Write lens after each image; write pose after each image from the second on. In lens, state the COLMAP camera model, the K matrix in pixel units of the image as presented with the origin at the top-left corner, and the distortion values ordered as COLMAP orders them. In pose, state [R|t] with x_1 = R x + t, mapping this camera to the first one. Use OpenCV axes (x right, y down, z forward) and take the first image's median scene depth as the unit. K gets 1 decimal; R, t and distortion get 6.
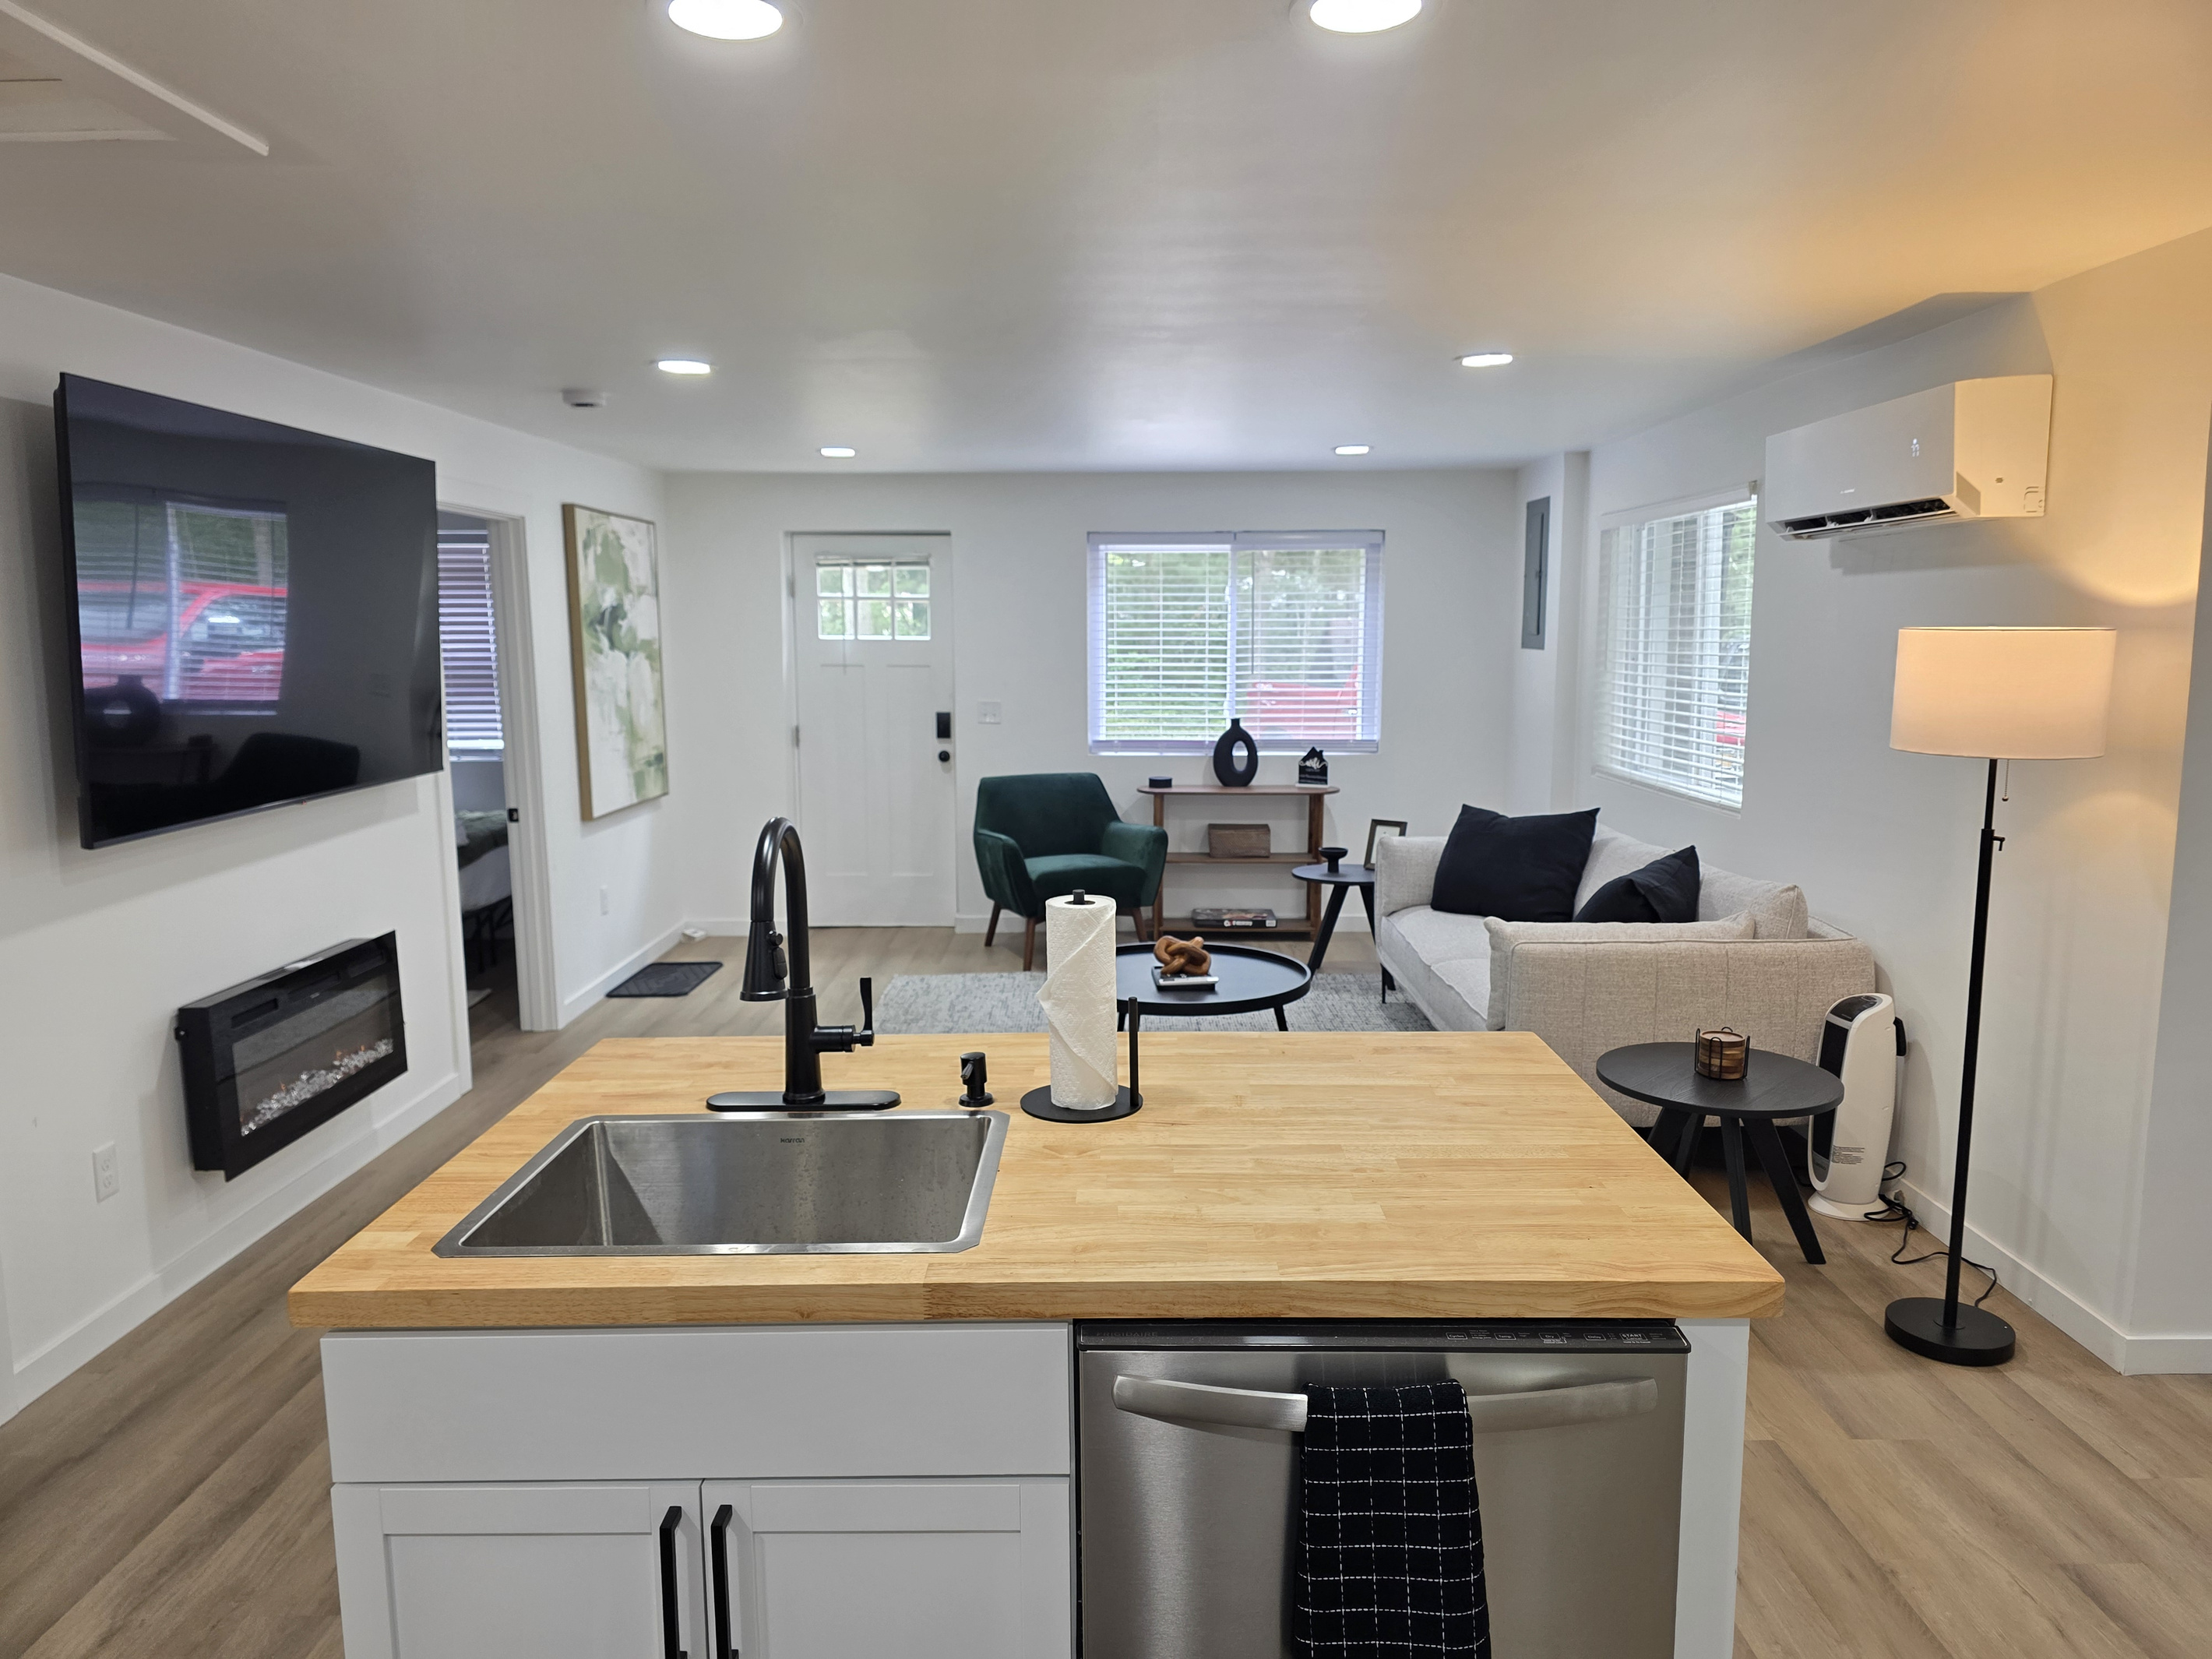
lens RADIAL K [[1461.8, 0, 1096.3], [0, 1461.8, 828.1], [0, 0, 1]] dist [0.030252, -0.022622]
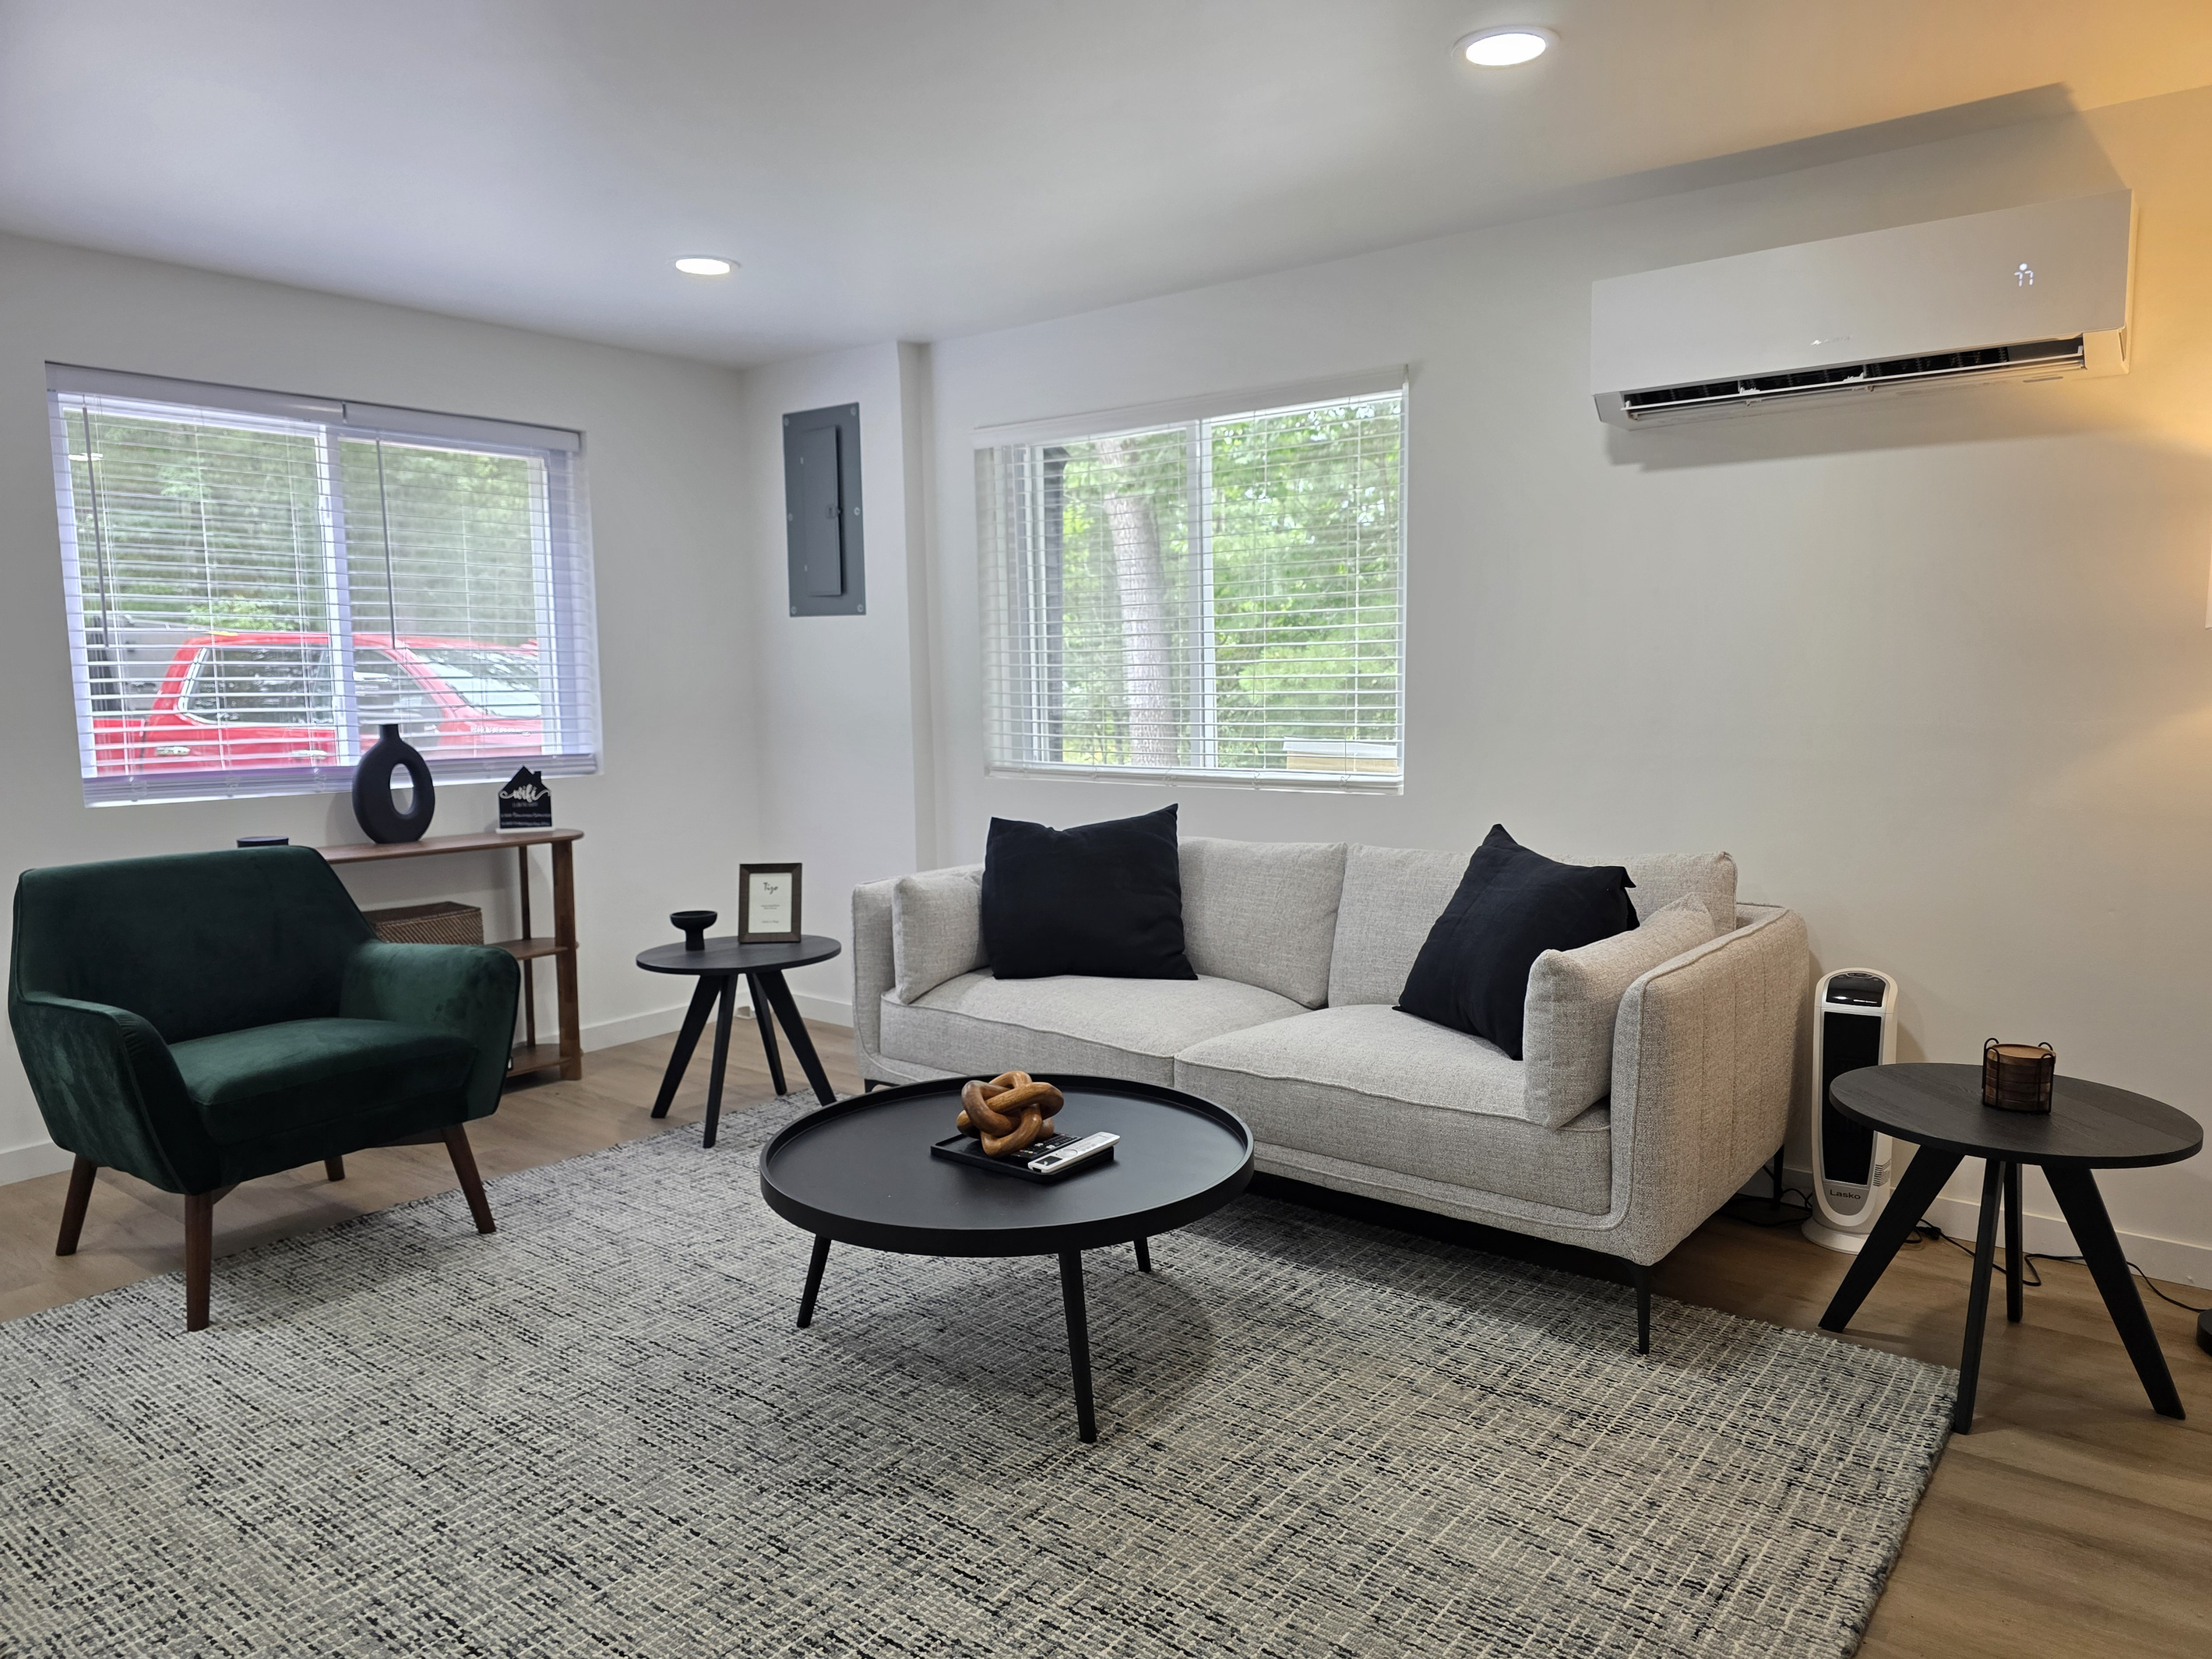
lens RADIAL K [[1461.8, 0, 1099.8], [0, 1461.8, 836.0], [0, 0, 1]] dist [0.030252, -0.022622]
pose [[0.621716, -0.090783, 0.777964, -0.184219], [0.110597, 0.993484, 0.027548, -0.016703], [-0.775395, 0.068913, 0.627705, 0.424837]]
